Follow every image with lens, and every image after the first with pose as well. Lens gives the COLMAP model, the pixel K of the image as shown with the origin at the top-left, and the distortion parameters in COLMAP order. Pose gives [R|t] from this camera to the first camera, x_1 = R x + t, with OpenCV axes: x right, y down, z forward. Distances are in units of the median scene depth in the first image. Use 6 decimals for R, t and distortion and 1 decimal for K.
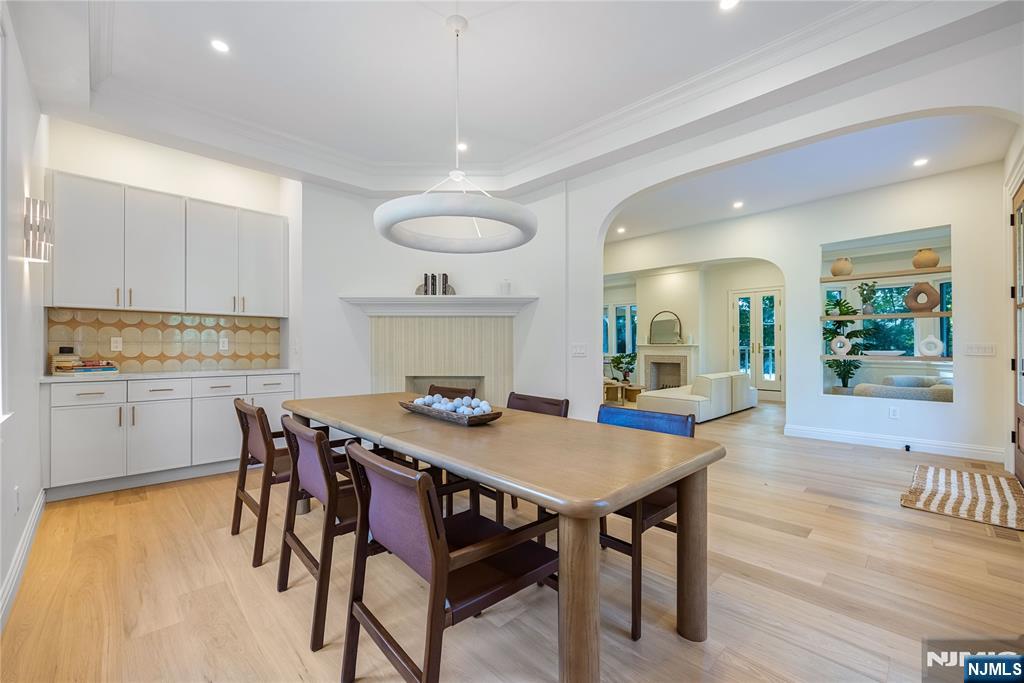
lens RADIAL K [[416.2, 0, 512.6], [0, 416.2, 344.6], [0, 0, 1]] dist [0.000383, -0.000285]
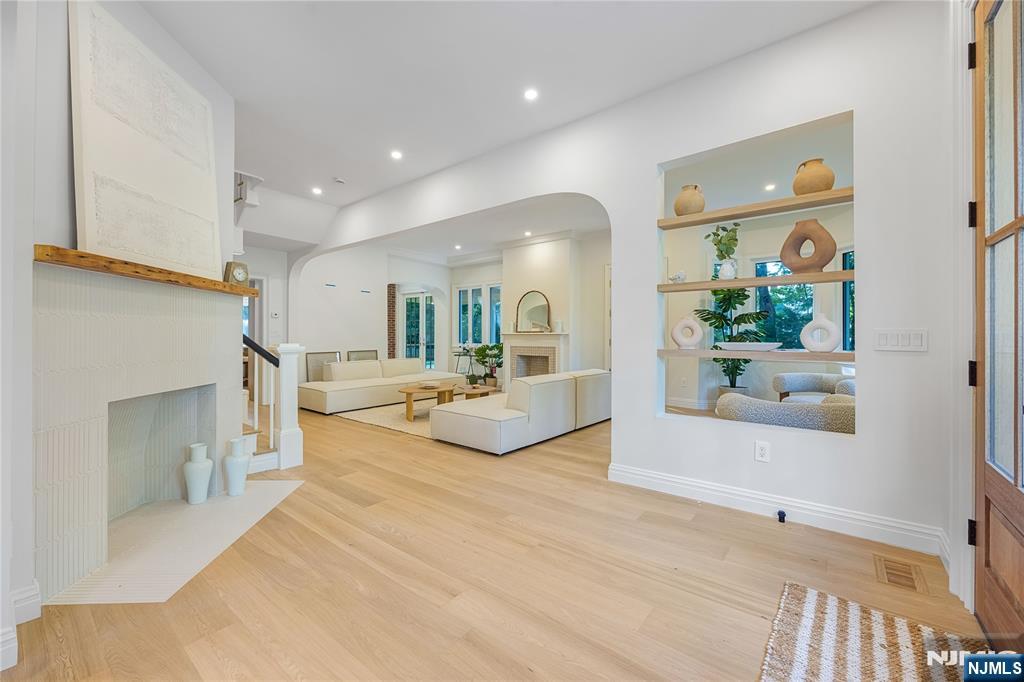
lens RADIAL K [[416.2, 0, 511.1], [0, 416.2, 337.7], [0, 0, 1]] dist [0.000383, -0.000285]
pose [[0.993004, -0.004127, 0.118010, 0.365988], [0.003005, 0.999949, 0.009681, 0.001837], [-0.118044, -0.009259, 0.992965, 0.343257]]
